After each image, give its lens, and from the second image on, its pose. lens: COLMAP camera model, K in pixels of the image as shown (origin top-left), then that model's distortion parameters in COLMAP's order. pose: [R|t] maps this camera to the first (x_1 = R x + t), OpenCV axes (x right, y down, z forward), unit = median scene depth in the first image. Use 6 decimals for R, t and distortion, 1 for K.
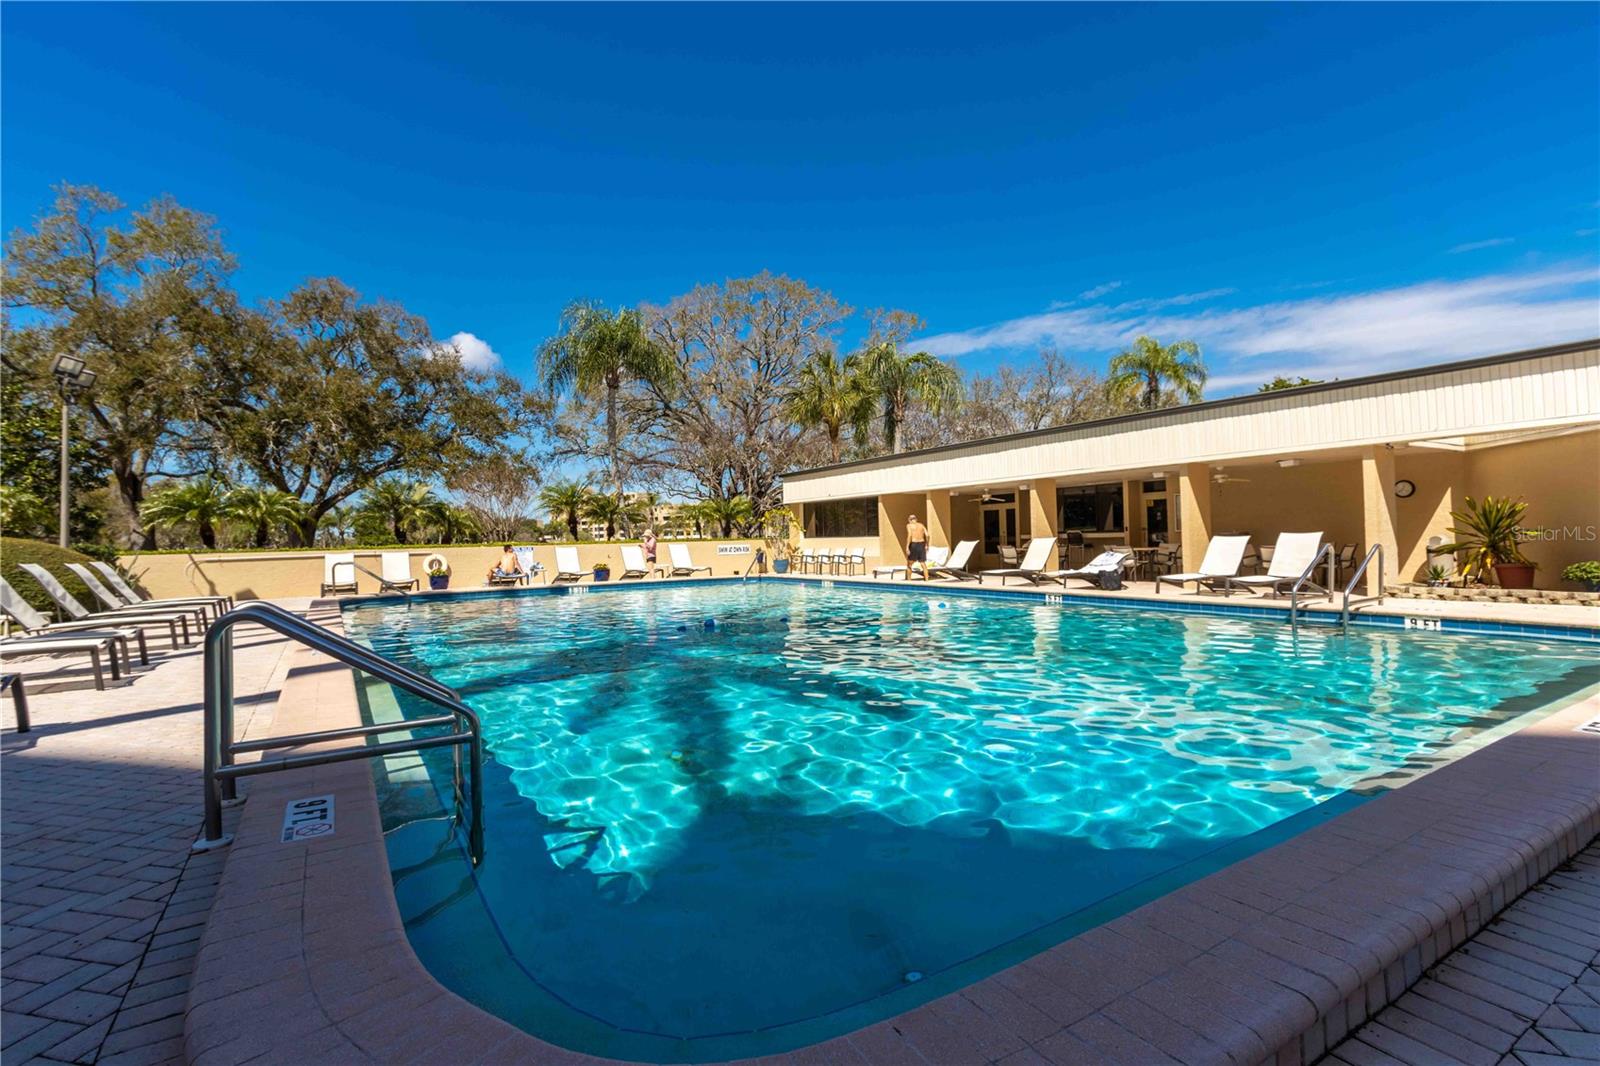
lens RADIAL K [[745.5, 0, 800.0], [0, 745.5, 533.0], [0, 0, 1]] dist [-0.004032, 0.000207]
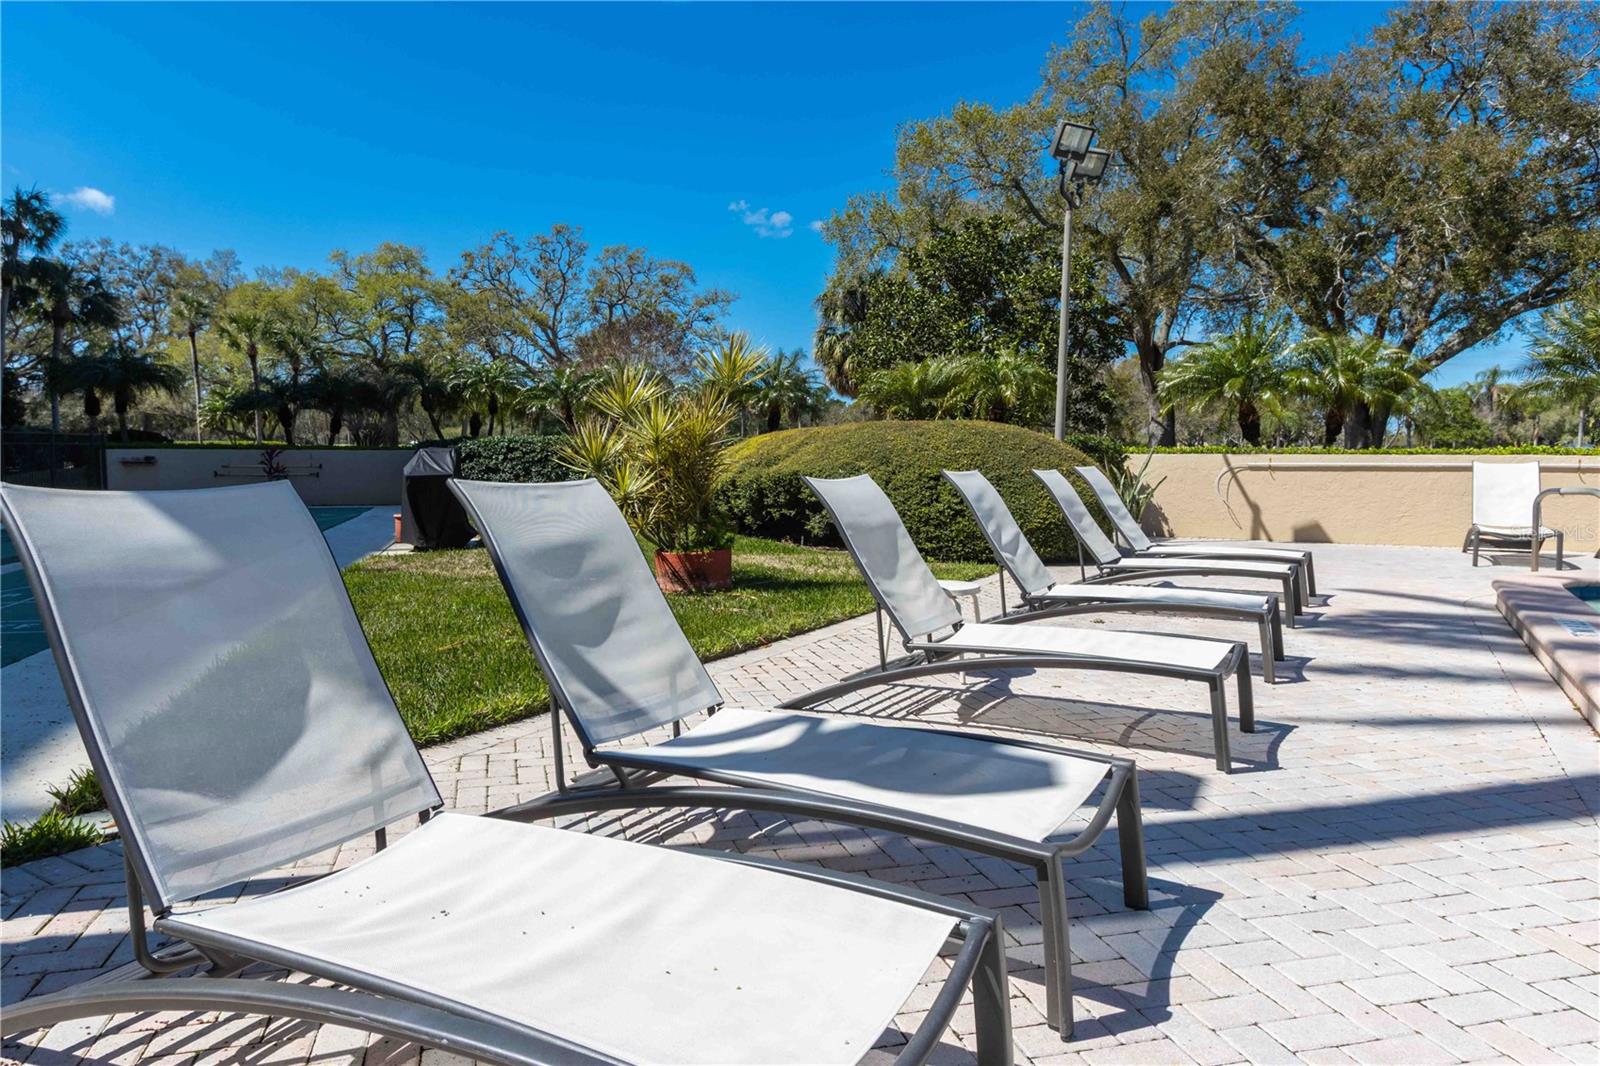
lens RADIAL K [[1014.8, 0, 760.3], [0, 1014.8, 529.0], [0, 0, 1]] dist [0.004818, 0.000983]
pose [[0.454195, 0.093651, -0.885966, -0.185417], [-0.004131, 0.994670, 0.103024, 0.004182], [0.890893, -0.043133, 0.452162, 0.211767]]
